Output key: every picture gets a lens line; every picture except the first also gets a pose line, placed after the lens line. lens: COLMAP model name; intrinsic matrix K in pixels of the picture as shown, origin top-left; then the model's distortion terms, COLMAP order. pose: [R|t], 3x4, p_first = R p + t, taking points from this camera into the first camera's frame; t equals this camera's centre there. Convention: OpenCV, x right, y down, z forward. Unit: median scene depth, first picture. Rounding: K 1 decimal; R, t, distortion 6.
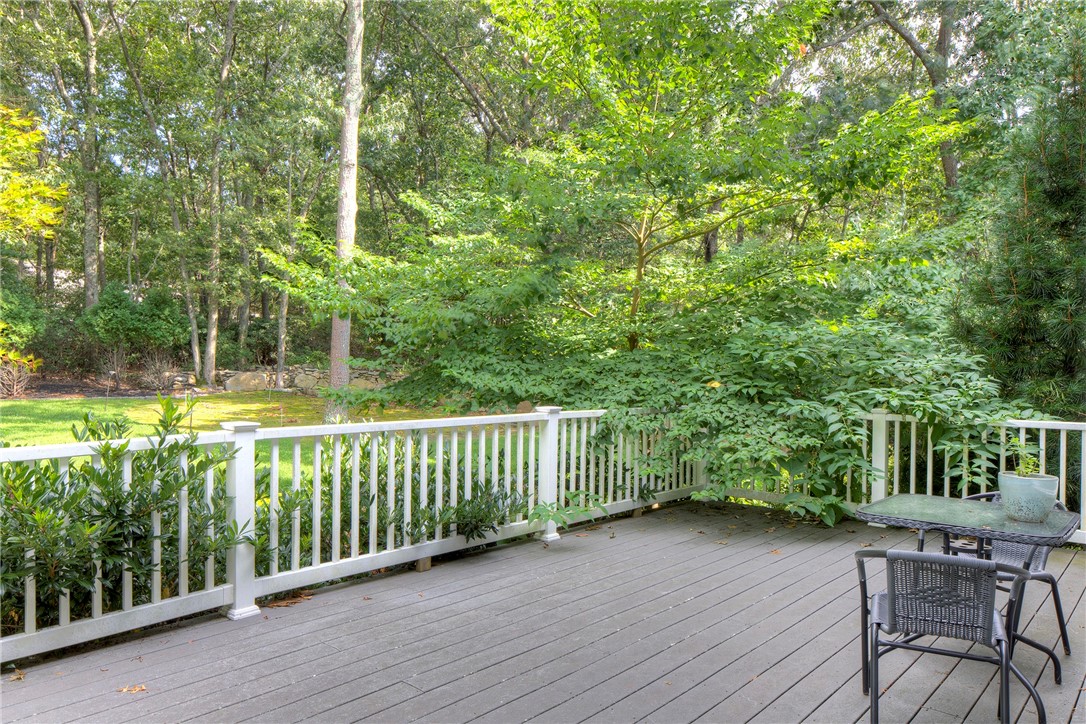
lens RADIAL K [[751.9, 0, 538.5], [0, 751.9, 363.6], [0, 0, 1]] dist [-0.007384, -0.002054]
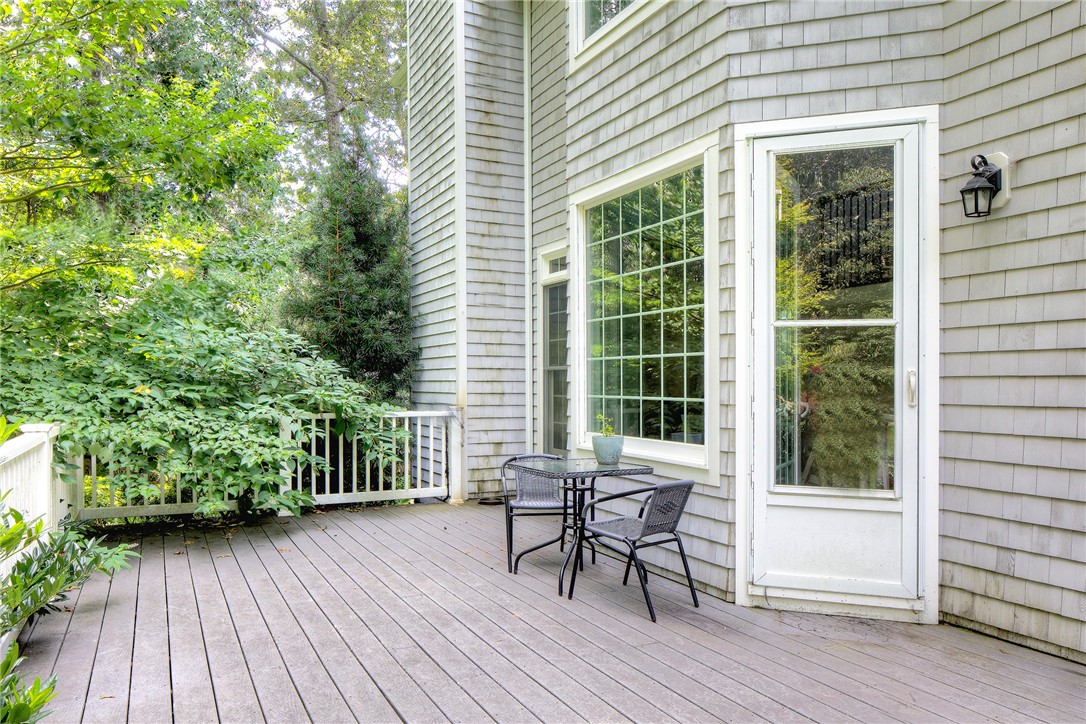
lens RADIAL K [[751.9, 0, 542.0], [0, 751.9, 367.0], [0, 0, 1]] dist [-0.007384, -0.002054]
pose [[0.373890, 0.010547, 0.927413, -0.618883], [0.001478, 0.999927, -0.011967, 0.017388], [-0.927472, 0.005845, 0.373847, 0.365391]]
